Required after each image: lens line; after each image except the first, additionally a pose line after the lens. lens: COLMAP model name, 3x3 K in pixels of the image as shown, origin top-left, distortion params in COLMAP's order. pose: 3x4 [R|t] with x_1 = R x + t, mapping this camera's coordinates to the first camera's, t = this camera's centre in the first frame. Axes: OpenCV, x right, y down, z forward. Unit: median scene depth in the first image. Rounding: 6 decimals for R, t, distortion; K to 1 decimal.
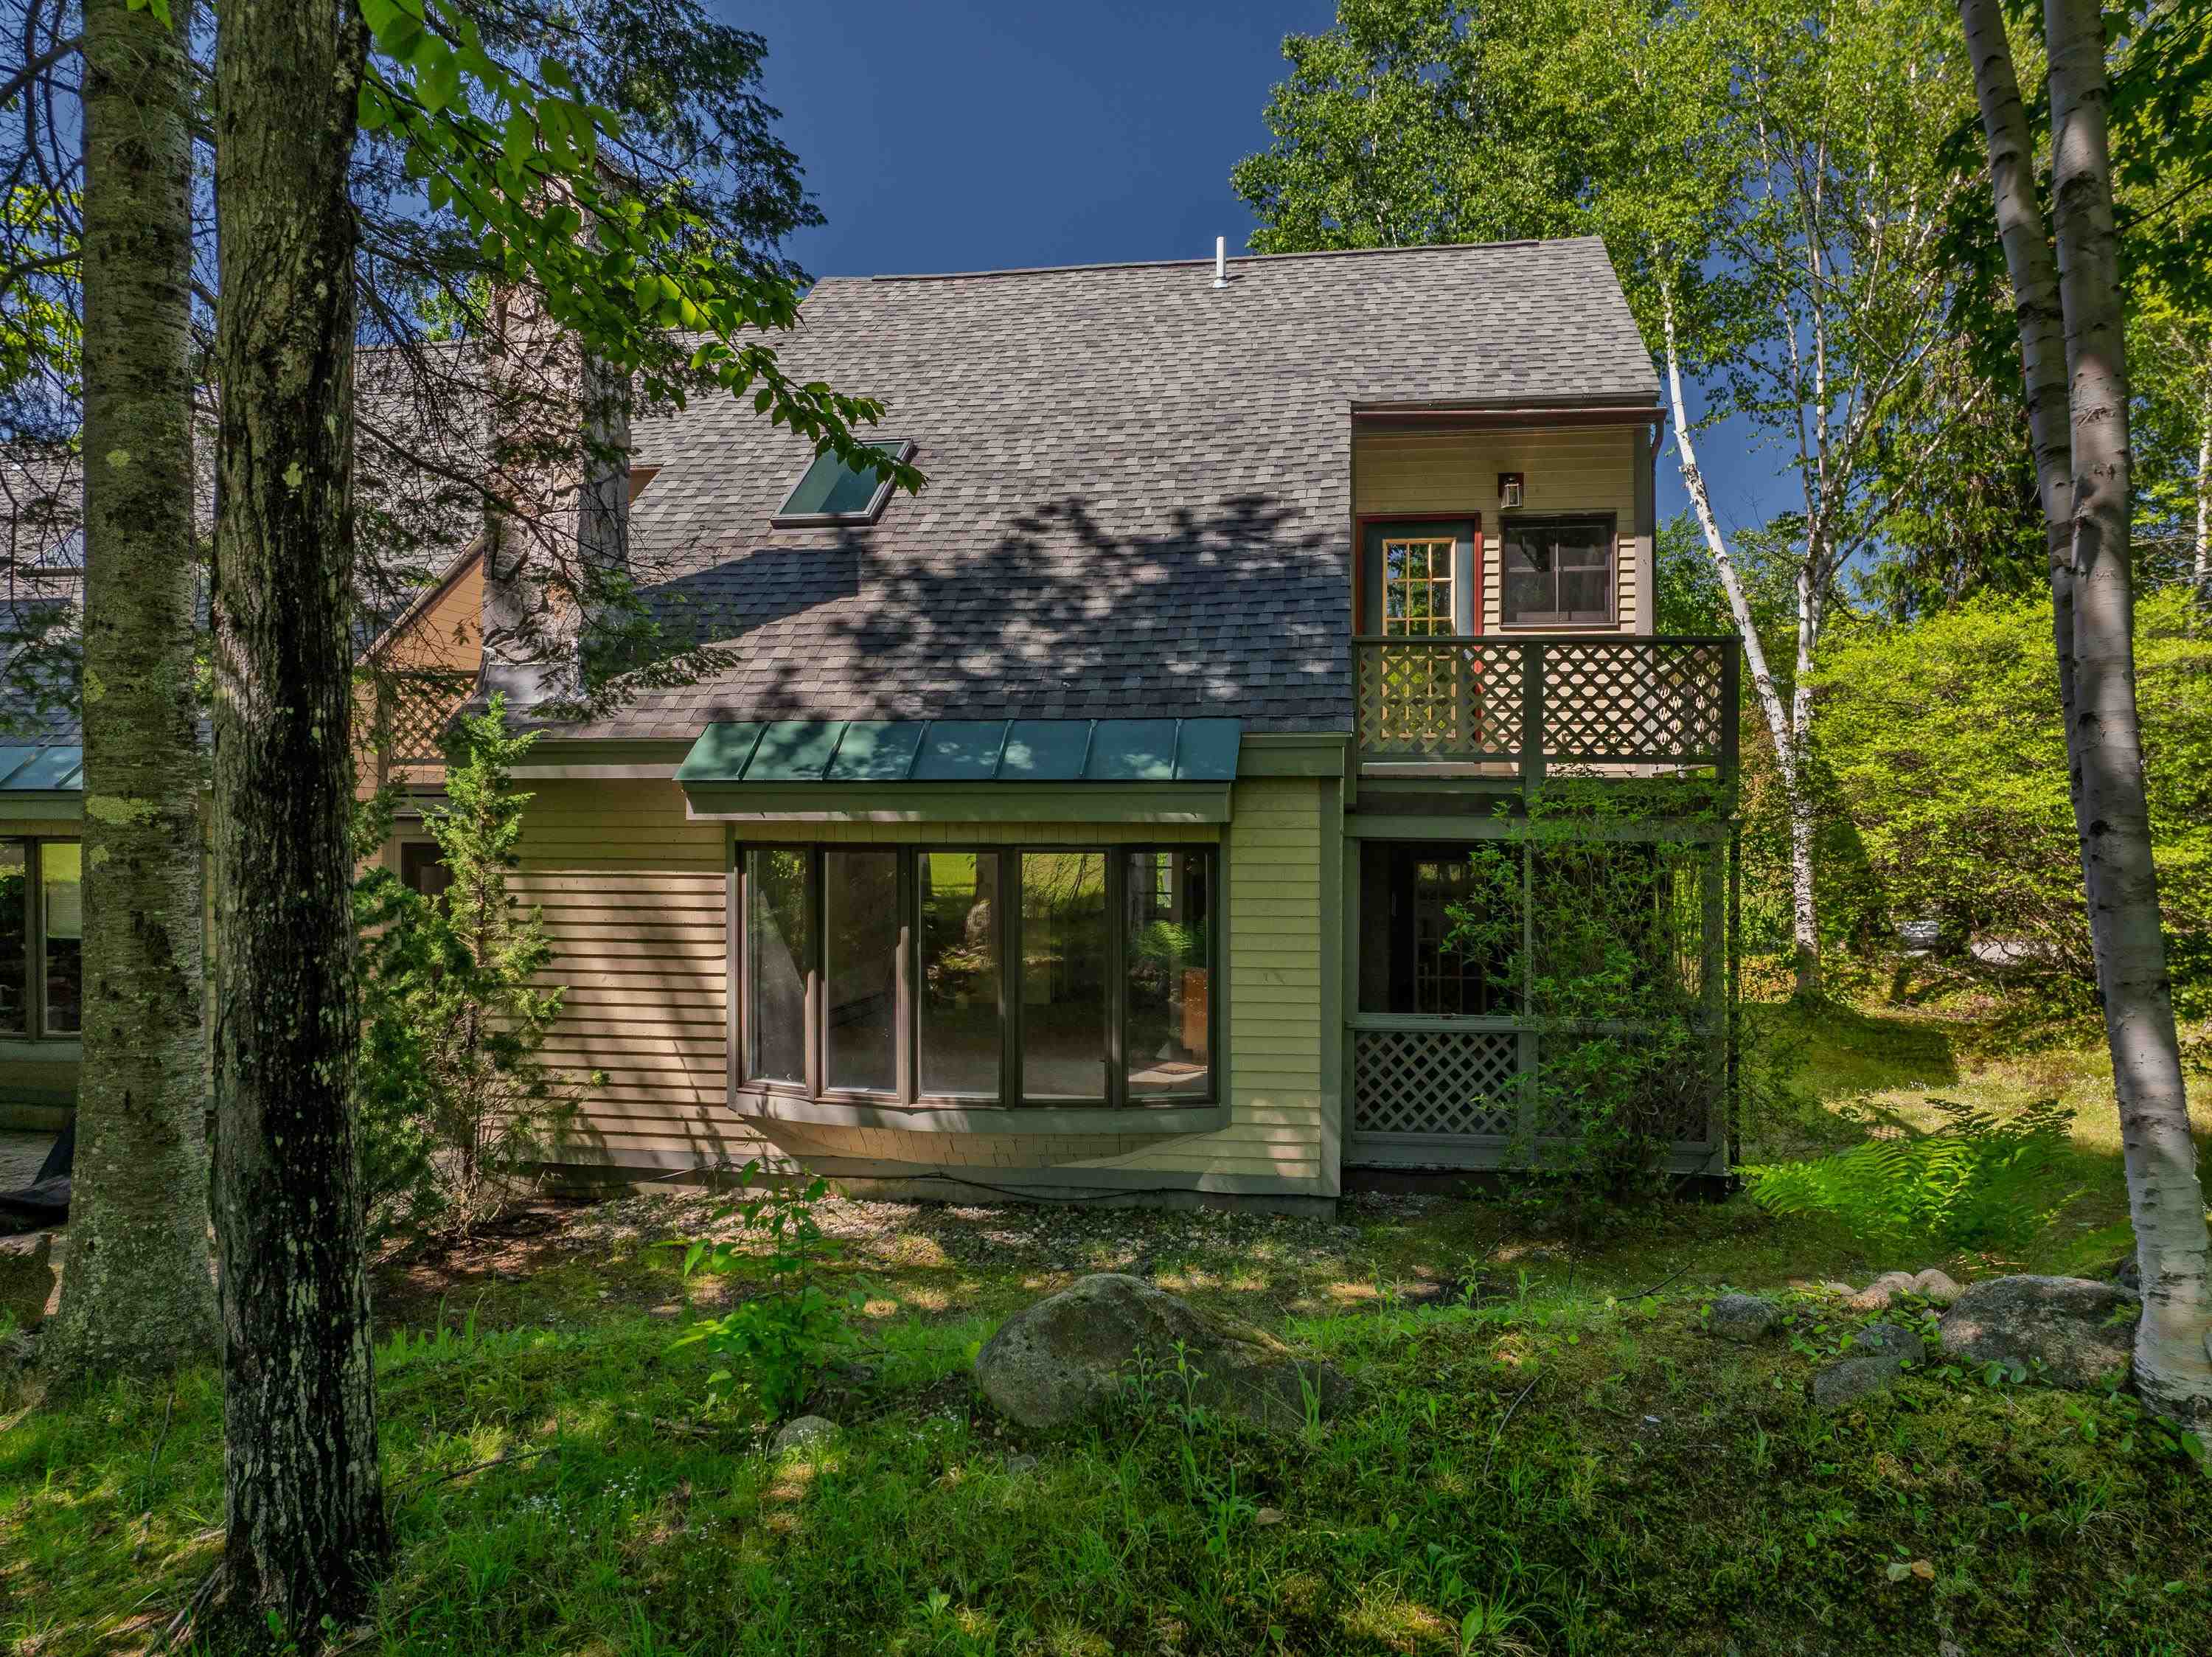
lens RADIAL K [[1539.0, 0, 1106.0], [0, 1539.0, 828.5], [0, 0, 1]] dist [-0.027259, 0.002882]
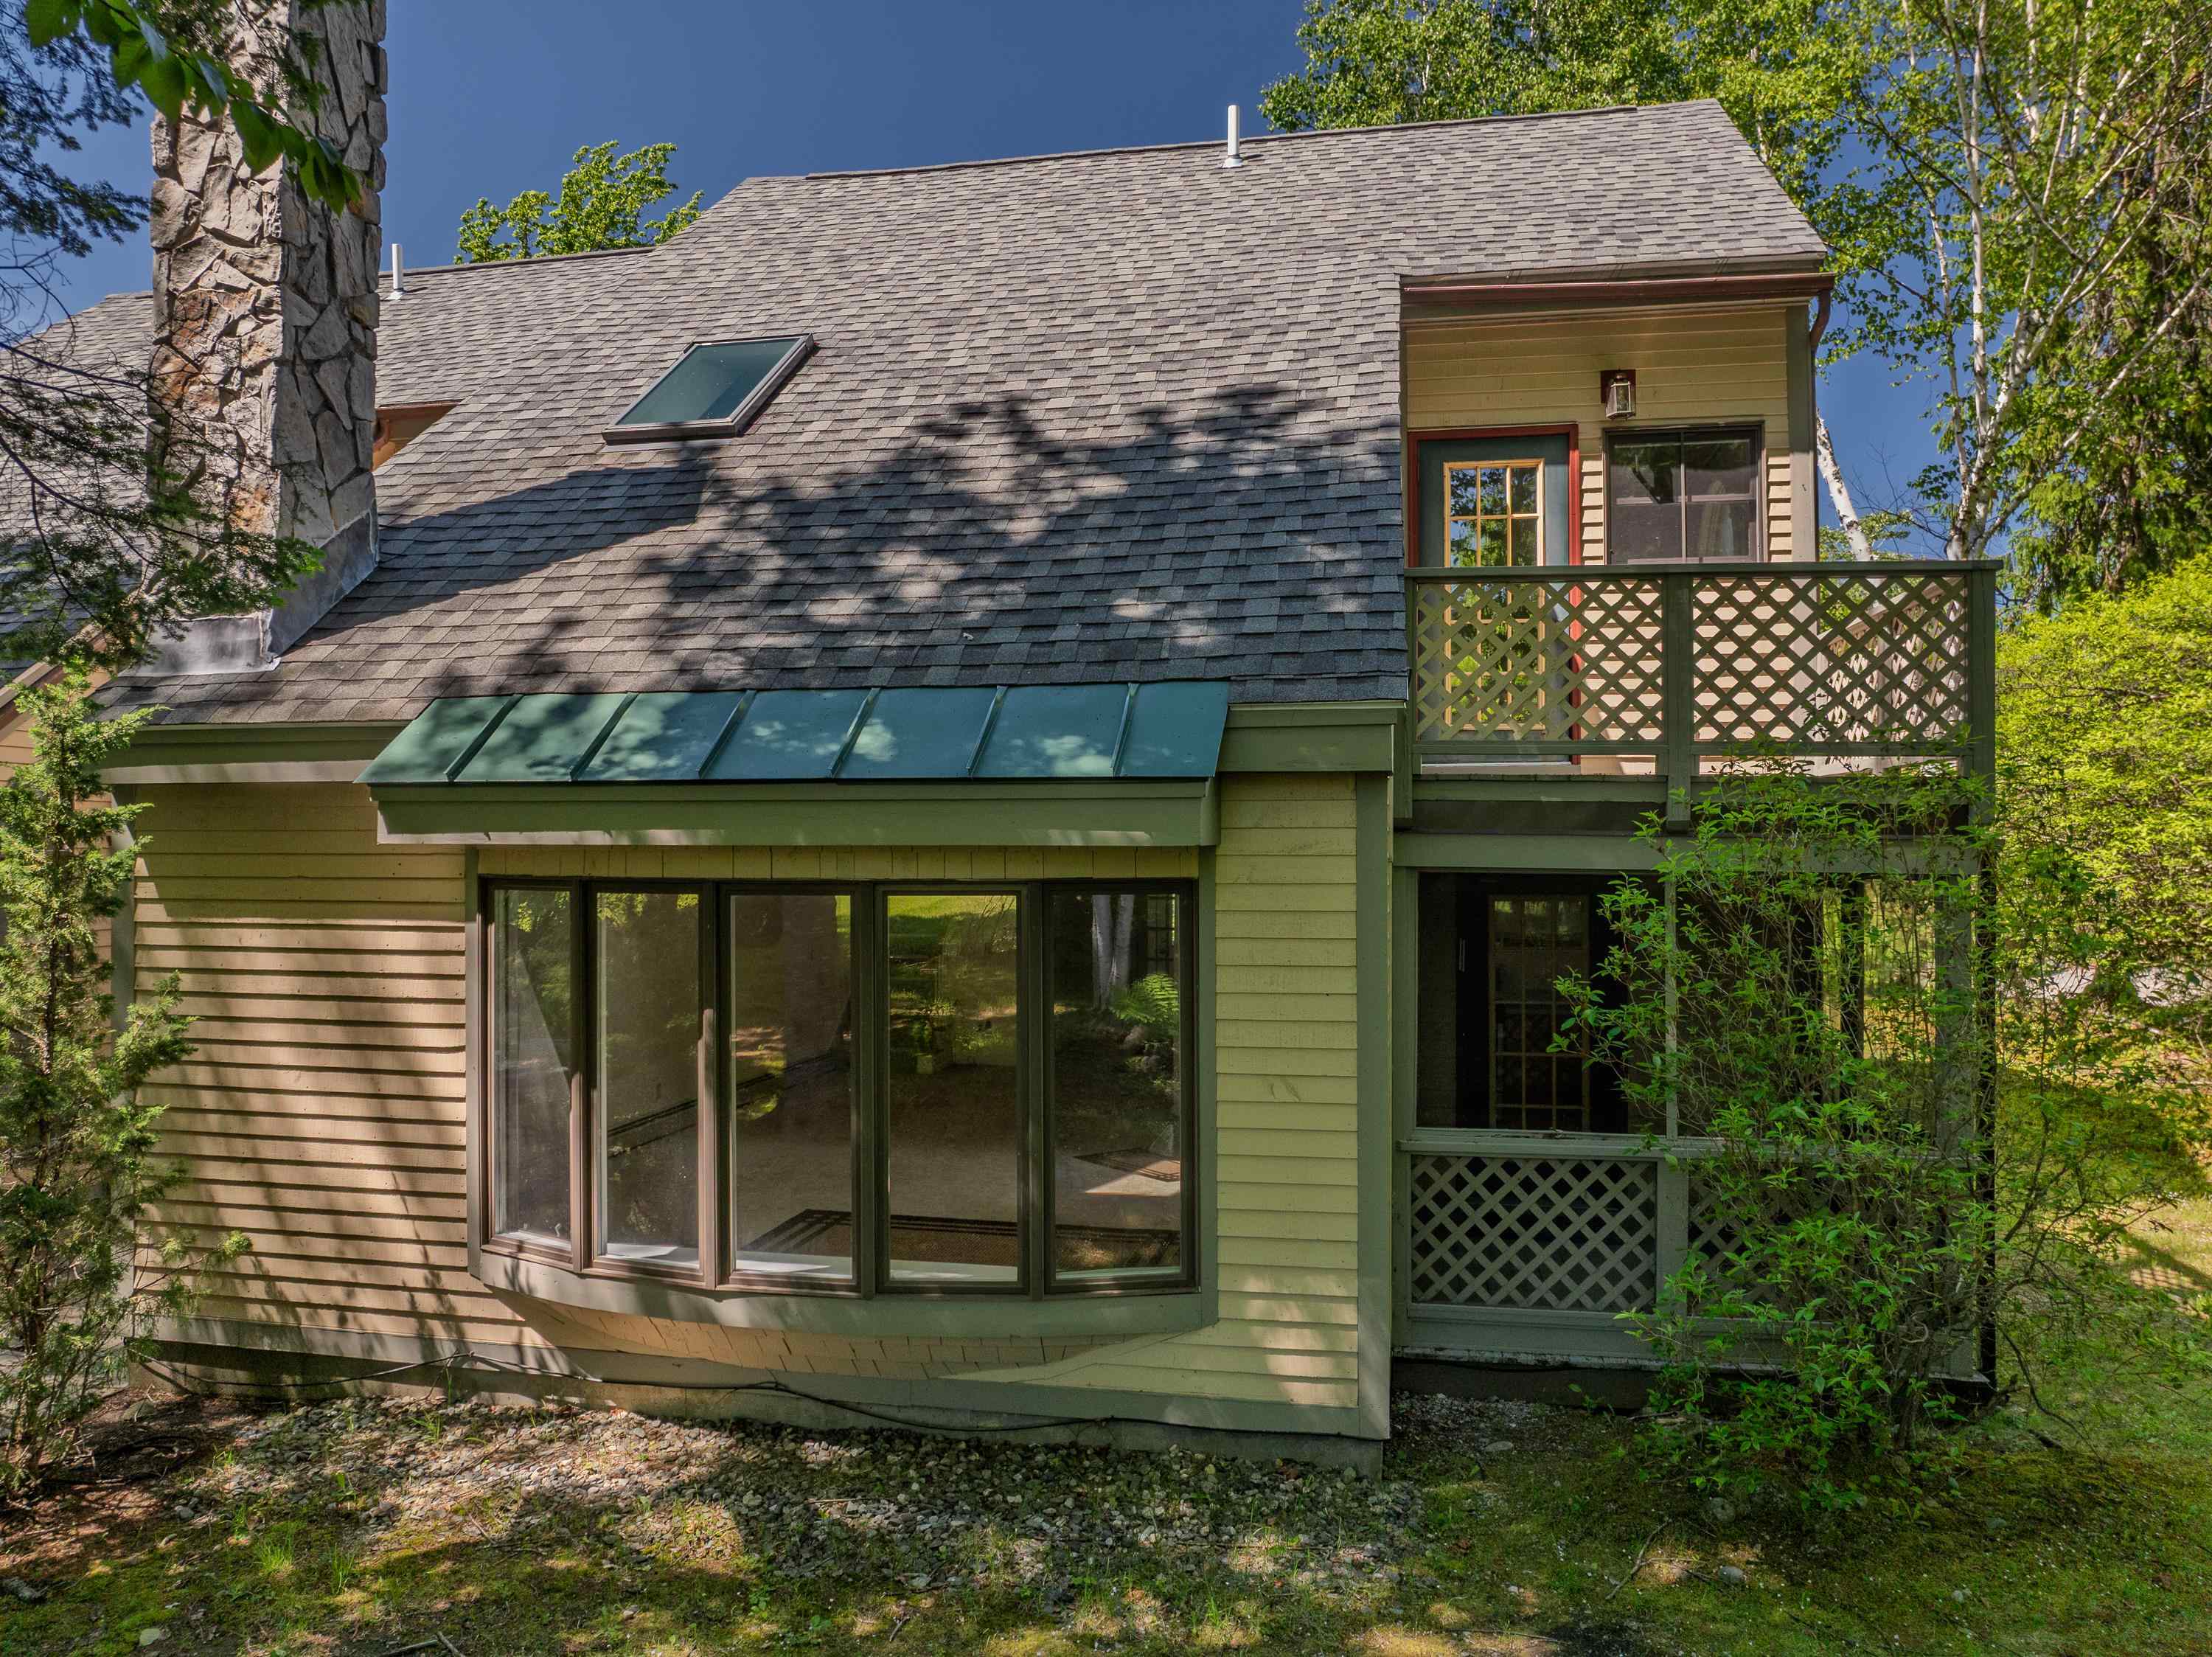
lens RADIAL K [[1564.3, 0, 1098.2], [0, 1564.3, 819.5], [0, 0, 1]] dist [-0.045132, 0.008124]
pose [[0.999403, -0.002544, -0.034465, 0.048583], [0.001881, 0.999813, -0.019242, -0.002346], [0.034507, 0.019166, 0.999221, 0.309544]]
